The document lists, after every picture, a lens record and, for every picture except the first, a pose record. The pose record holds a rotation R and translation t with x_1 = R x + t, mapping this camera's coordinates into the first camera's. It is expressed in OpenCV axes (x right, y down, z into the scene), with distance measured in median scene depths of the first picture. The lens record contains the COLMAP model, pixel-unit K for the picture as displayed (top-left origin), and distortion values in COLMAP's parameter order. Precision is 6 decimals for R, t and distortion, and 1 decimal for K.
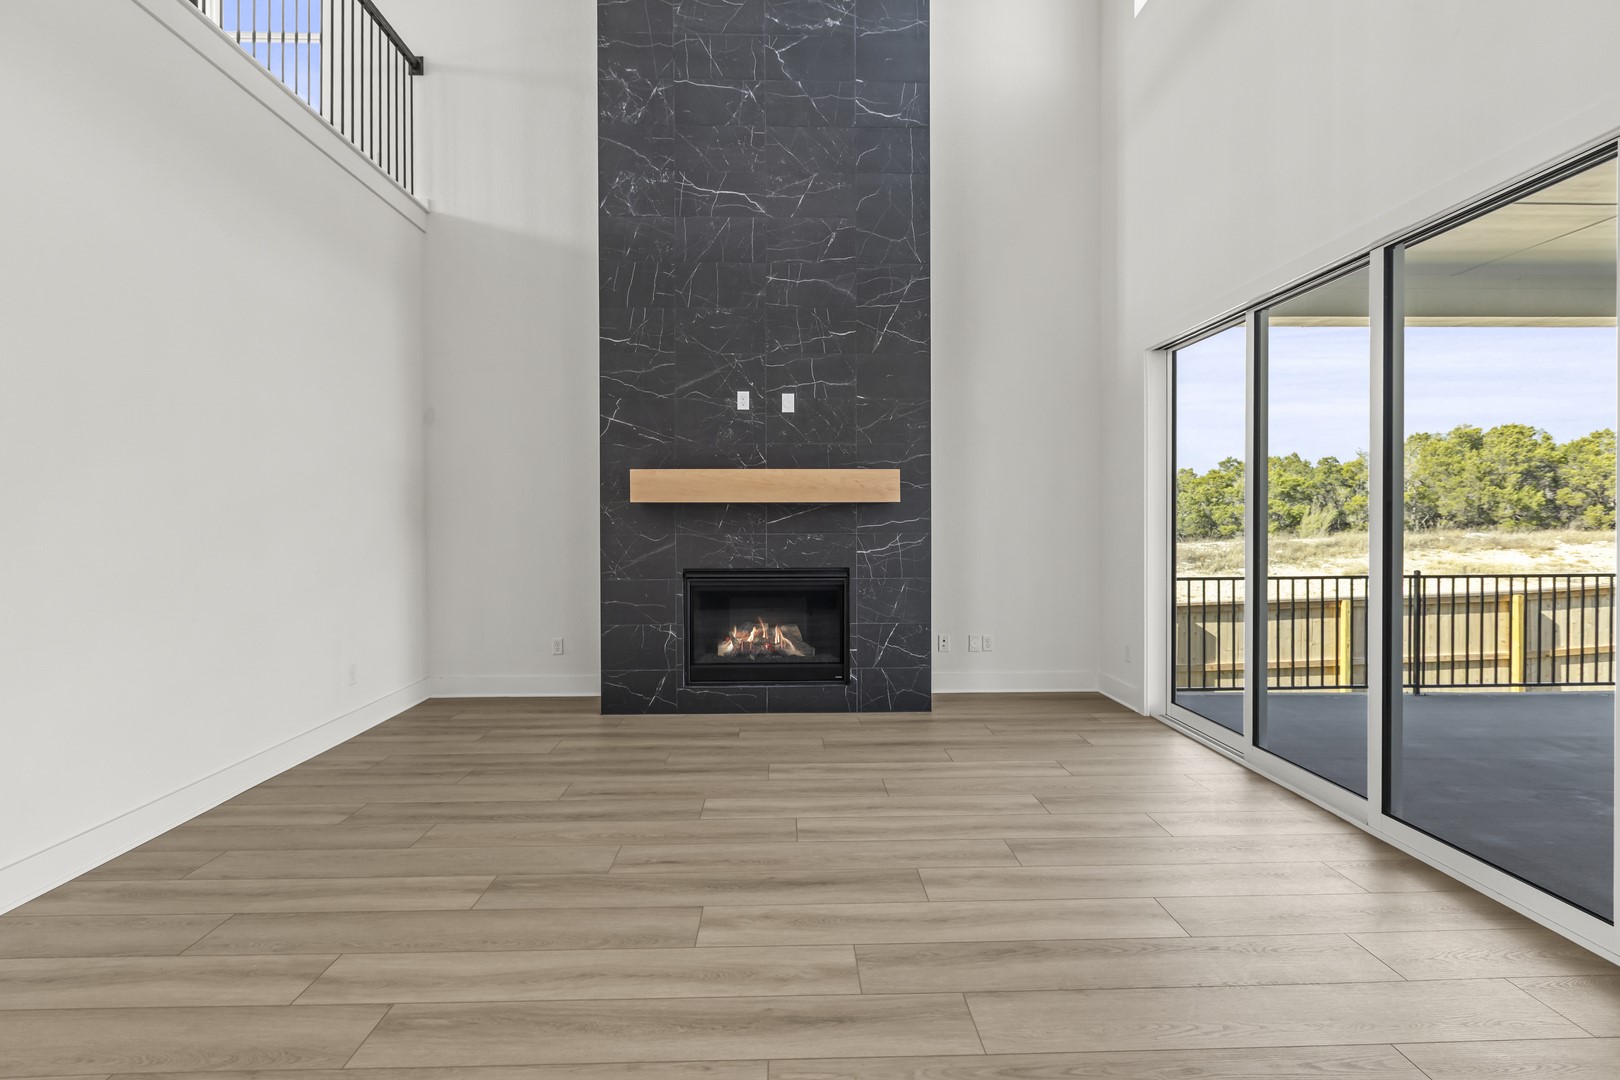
lens RADIAL K [[727.9, 0, 808.5], [0, 727.9, 524.7], [0, 0, 1]] dist [0.001850, 0.000269]
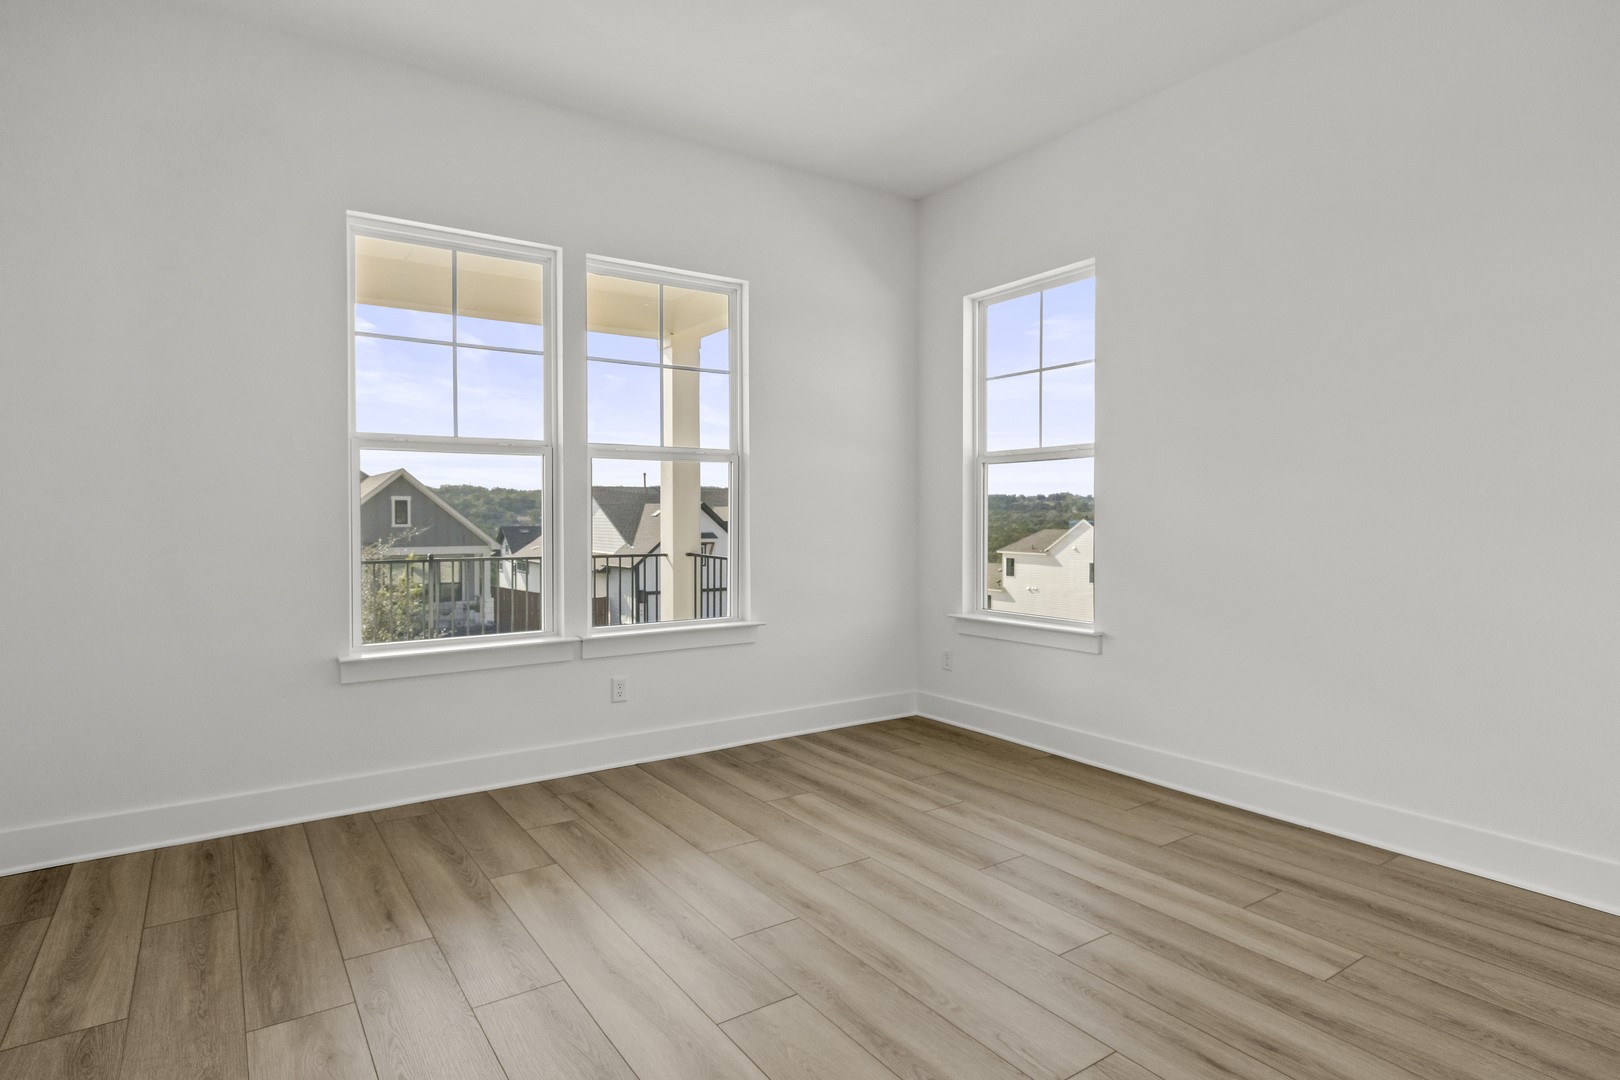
lens RADIAL K [[862.6, 0, 810.0], [0, 862.6, 540.0], [0, 0, 1]] dist [-0.001034, -0.000333]
pose [[-0.546668, -0.023978, 0.837006, -0.507324], [0.002290, 0.999543, 0.030130, 0.018934], [-0.837347, 0.018388, -0.546363, 1.824104]]
